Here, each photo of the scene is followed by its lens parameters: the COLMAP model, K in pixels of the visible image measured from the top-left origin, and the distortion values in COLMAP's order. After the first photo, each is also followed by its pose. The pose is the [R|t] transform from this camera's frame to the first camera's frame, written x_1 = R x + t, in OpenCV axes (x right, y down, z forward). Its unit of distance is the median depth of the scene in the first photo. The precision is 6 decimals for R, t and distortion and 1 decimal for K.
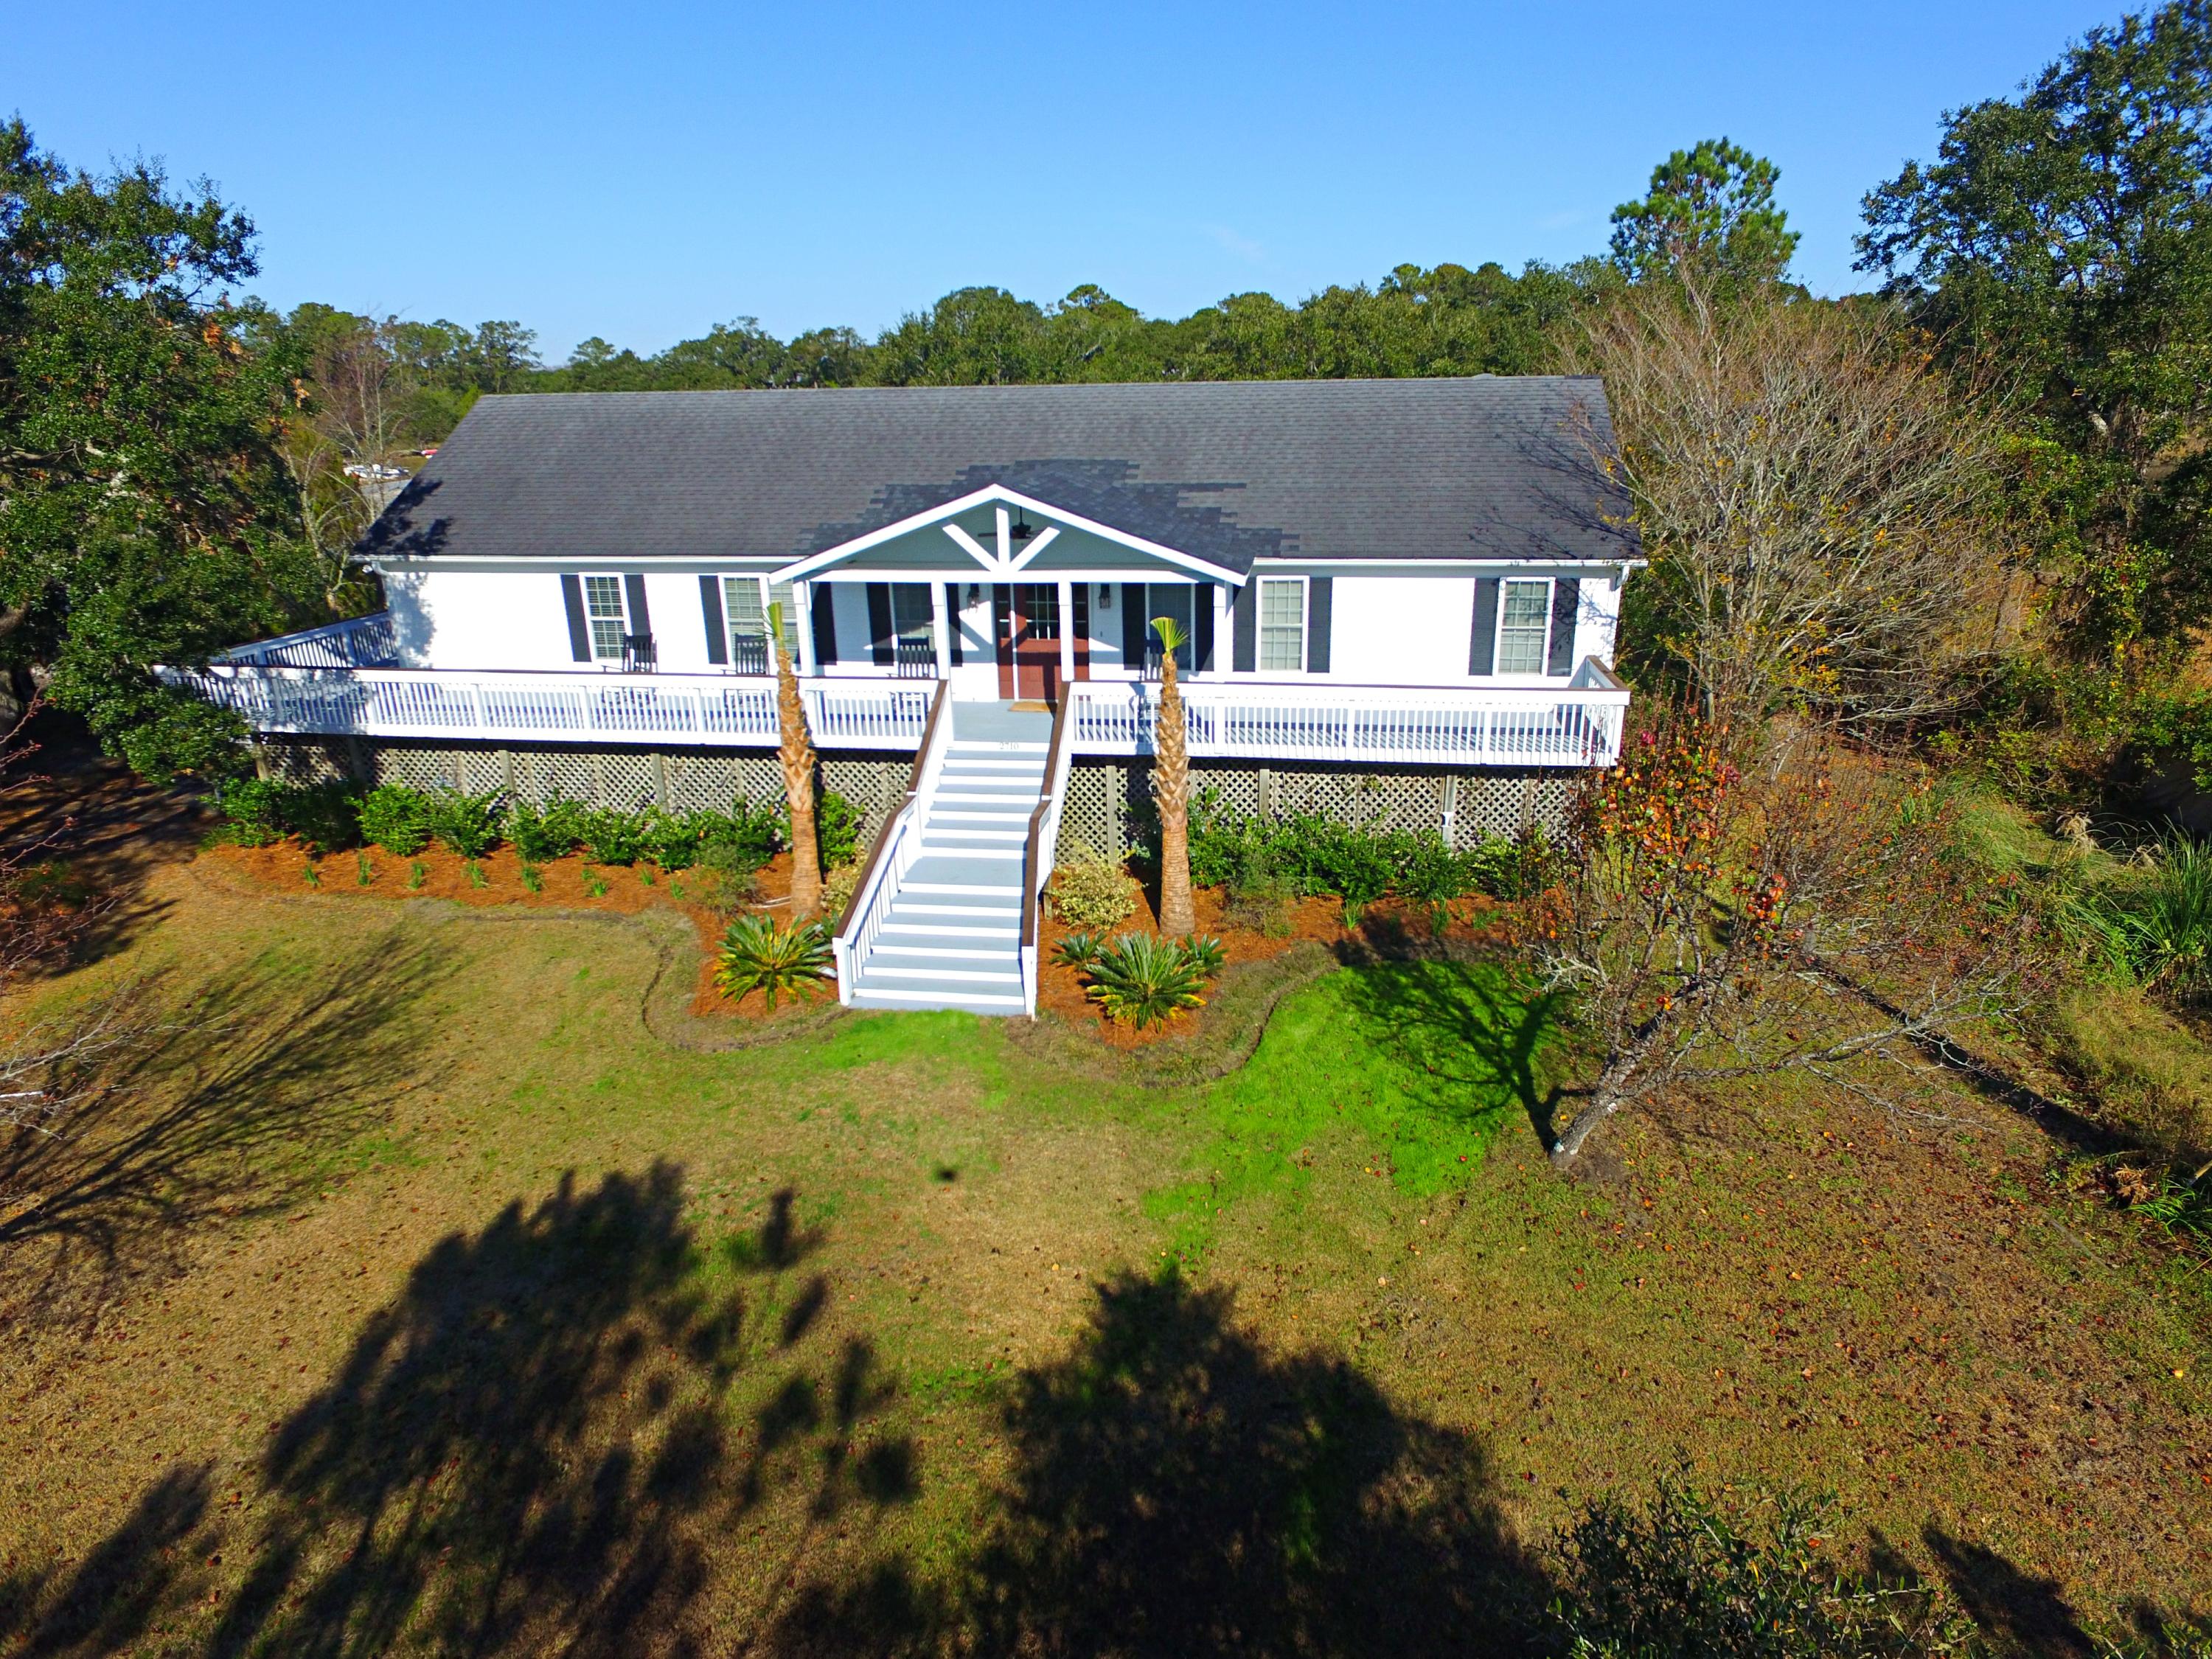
lens RADIAL K [[1281.6, 0, 1107.4], [0, 1281.6, 823.9], [0, 0, 1]] dist [-0.017466, 0.017938]
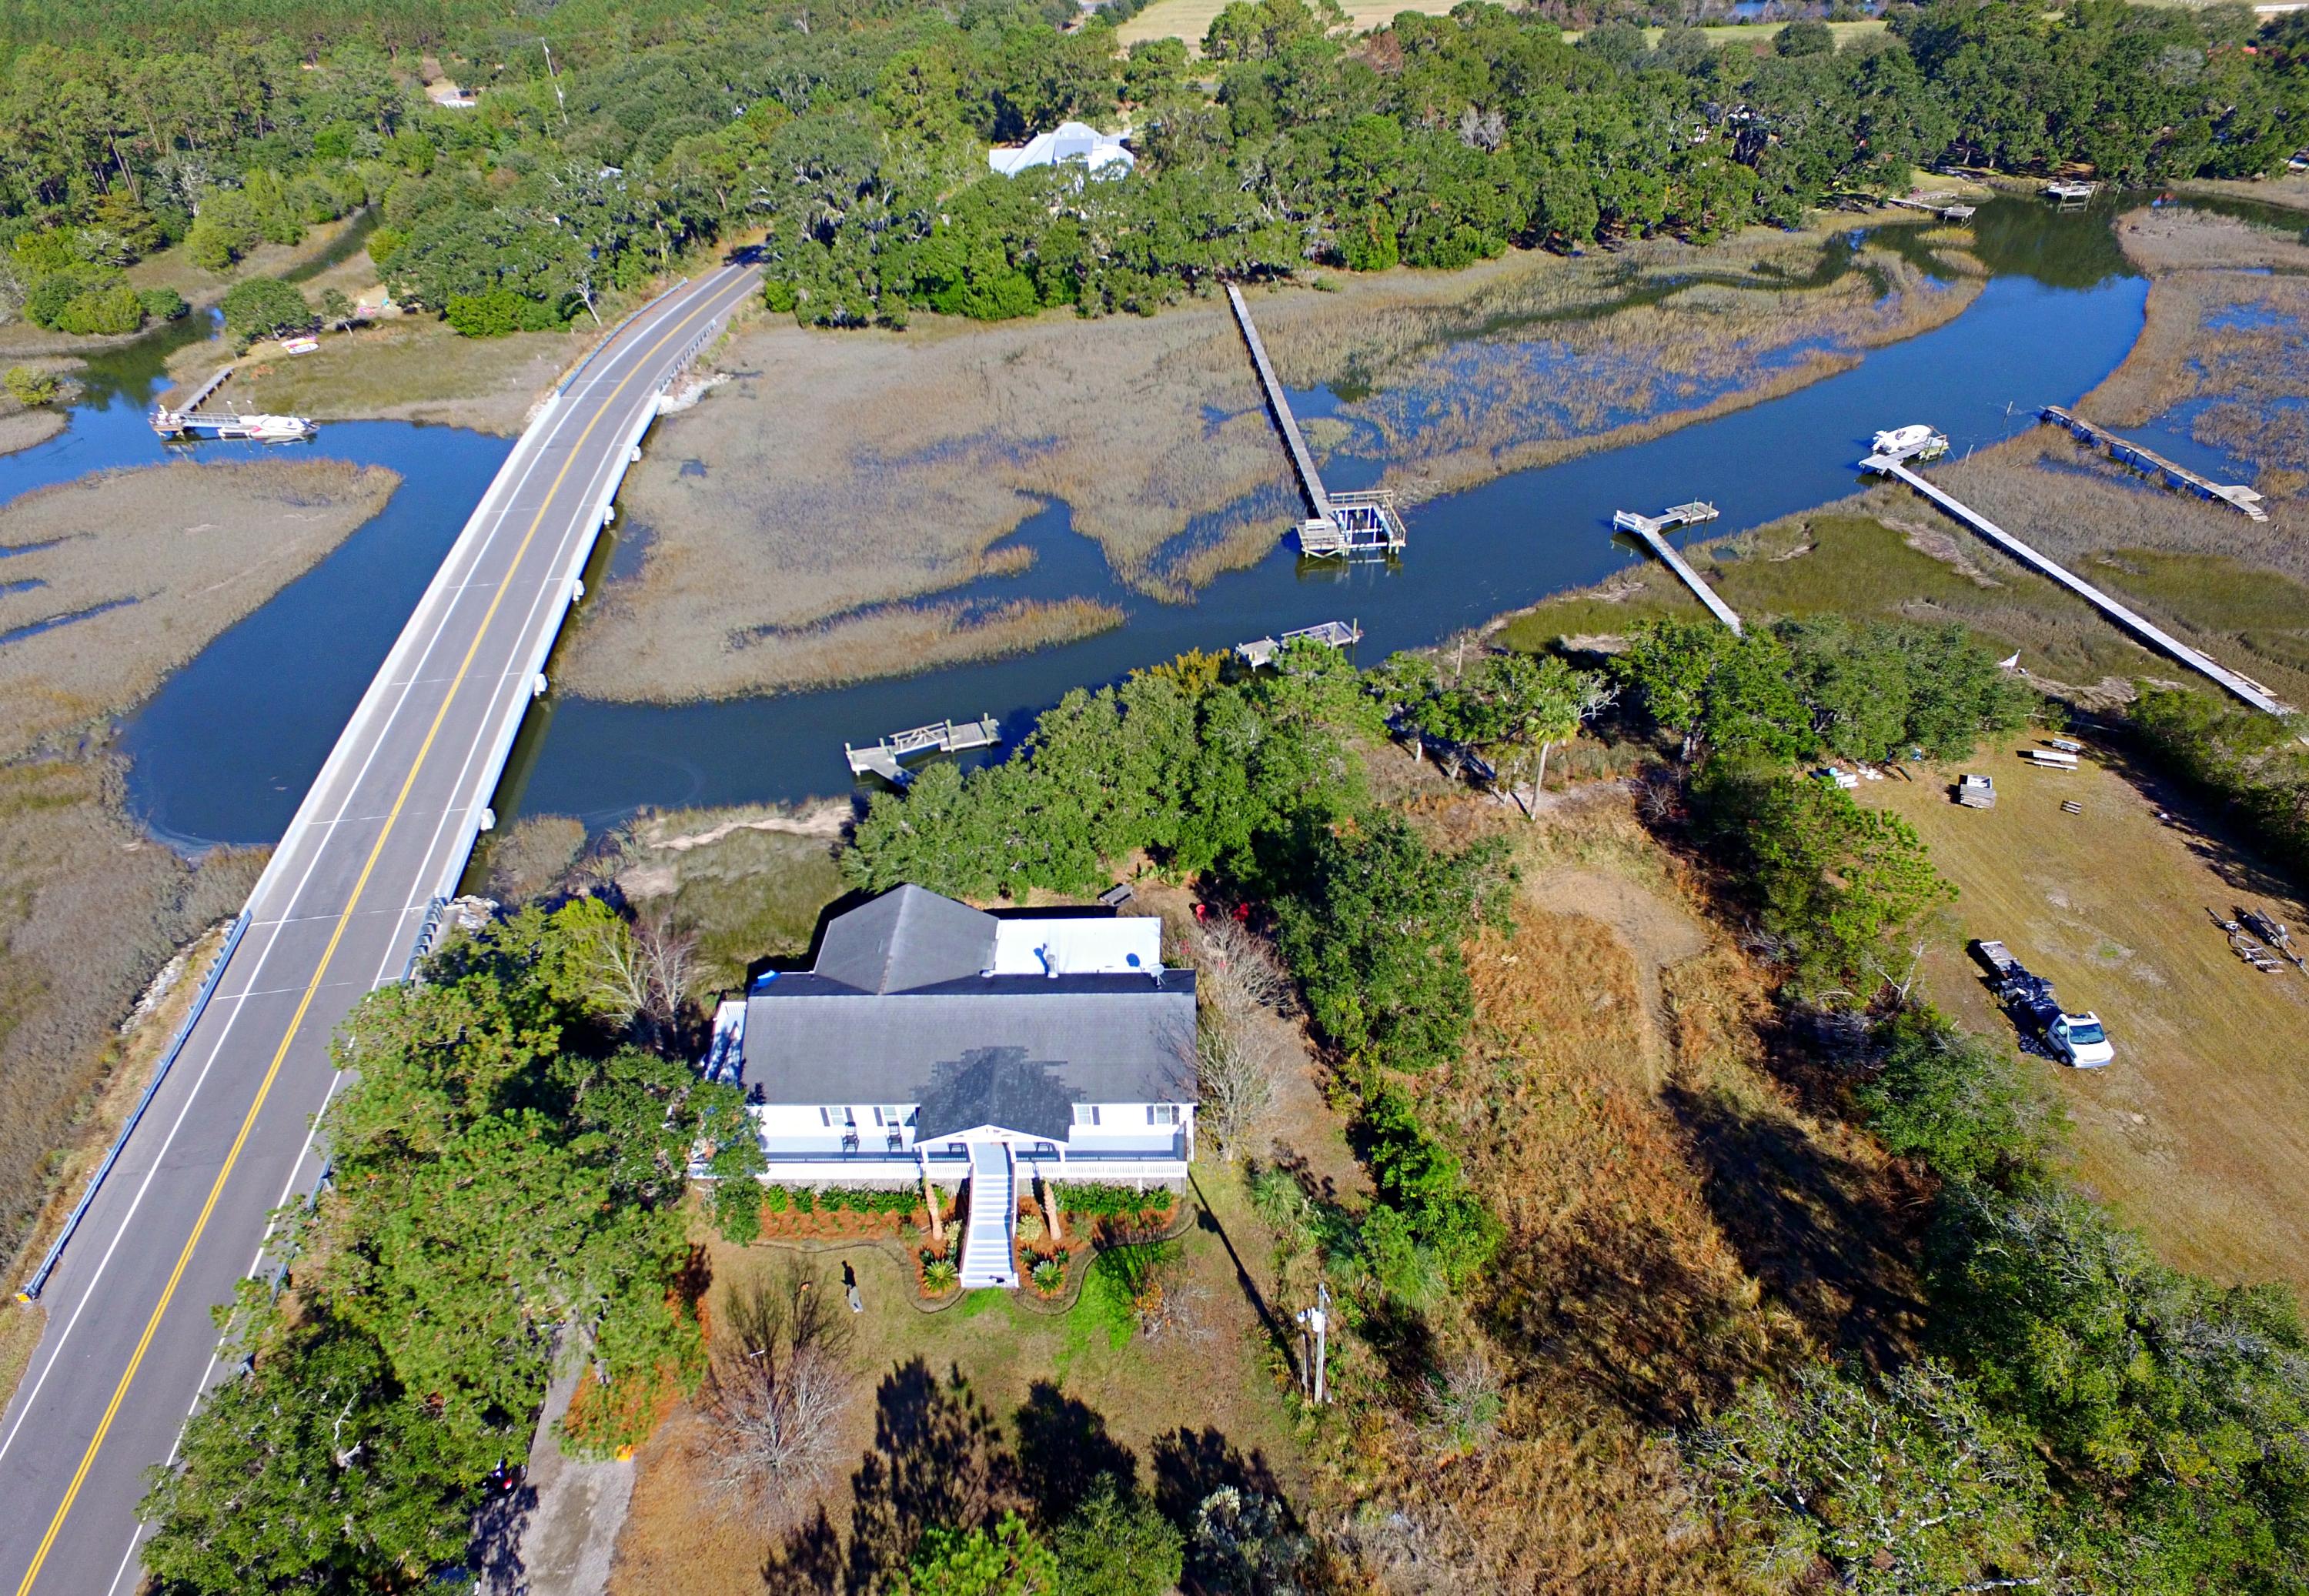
lens RADIAL K [[1347.9, 0, 1159.3], [0, 1347.9, 819.8], [0, 0, 1]] dist [-0.006167, 0.007059]
pose [[0.992497, -0.087722, 0.085174, 0.133635], [0.060344, 0.957288, 0.282770, -1.925302], [-0.106341, -0.275509, 0.955399, -2.060643]]
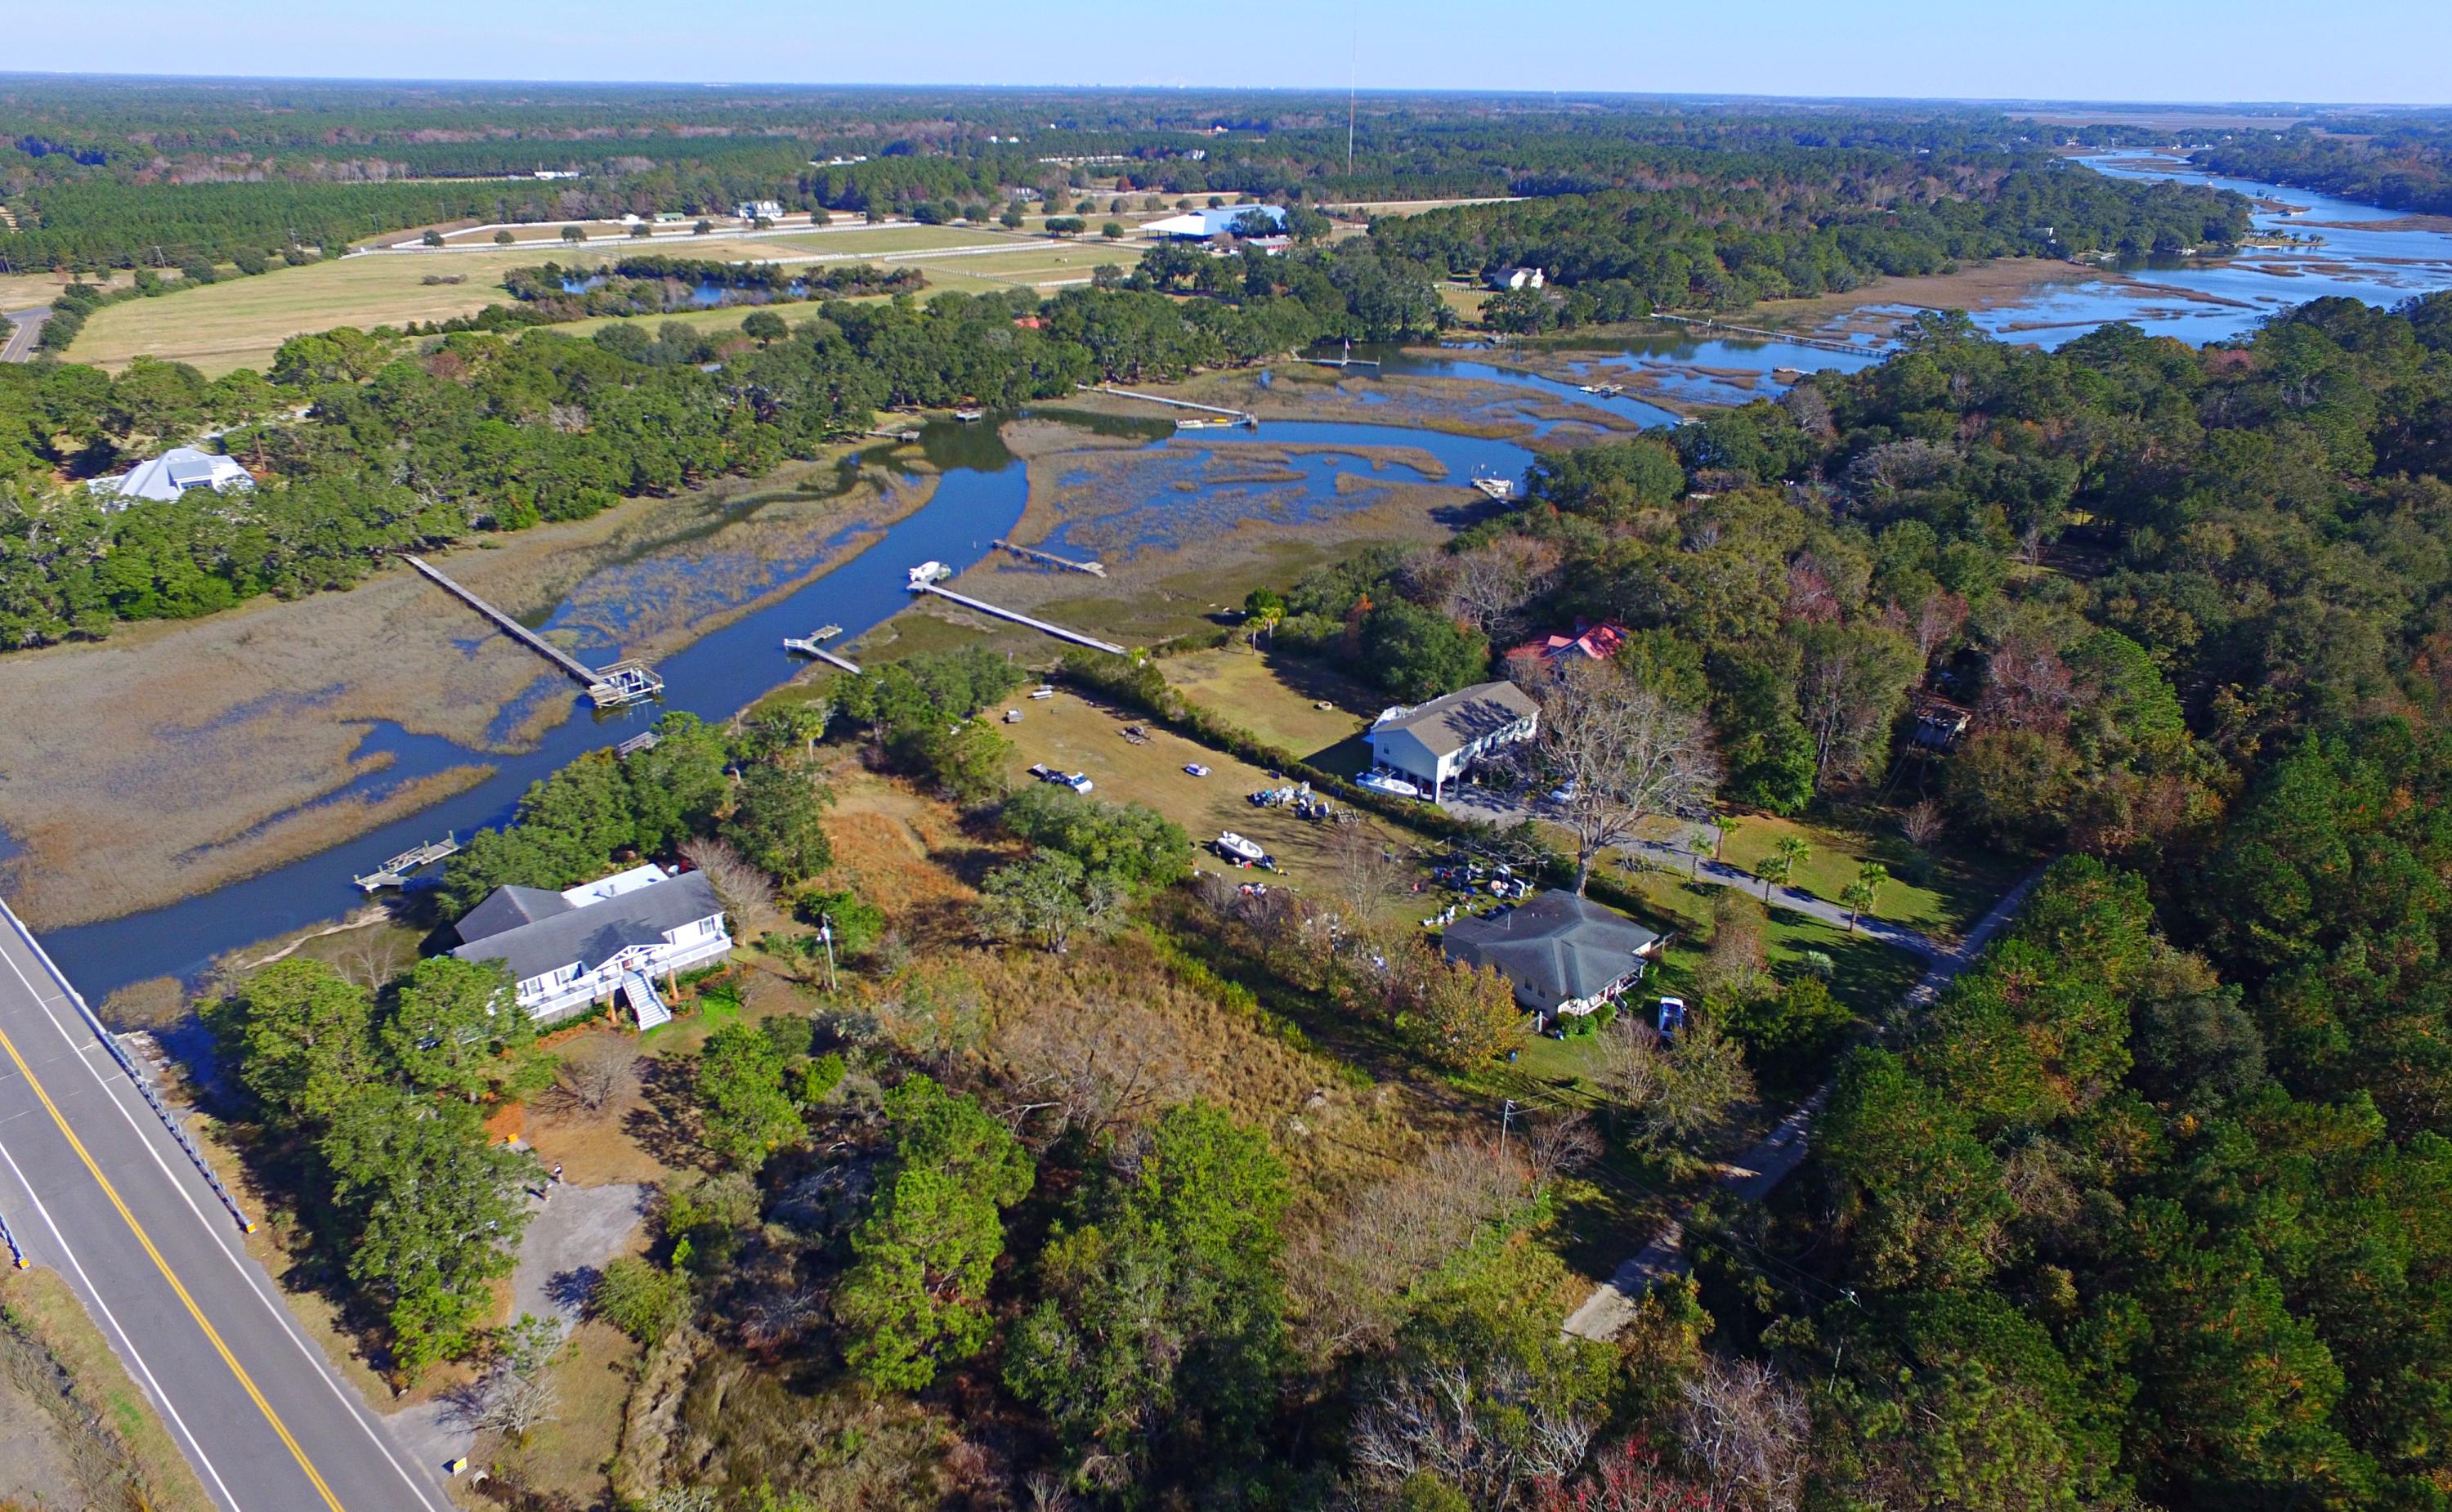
lens RADIAL K [[1384.6, 0, 1231.0], [0, 1384.6, 703.7], [0, 0, 1]] dist [-0.005193, 0.002065]
pose [[0.662568, -0.282767, 0.693576, -2.533597], [0.238083, 0.957483, 0.162921, -1.826192], [-0.710155, 0.057182, 0.701719, -6.037248]]
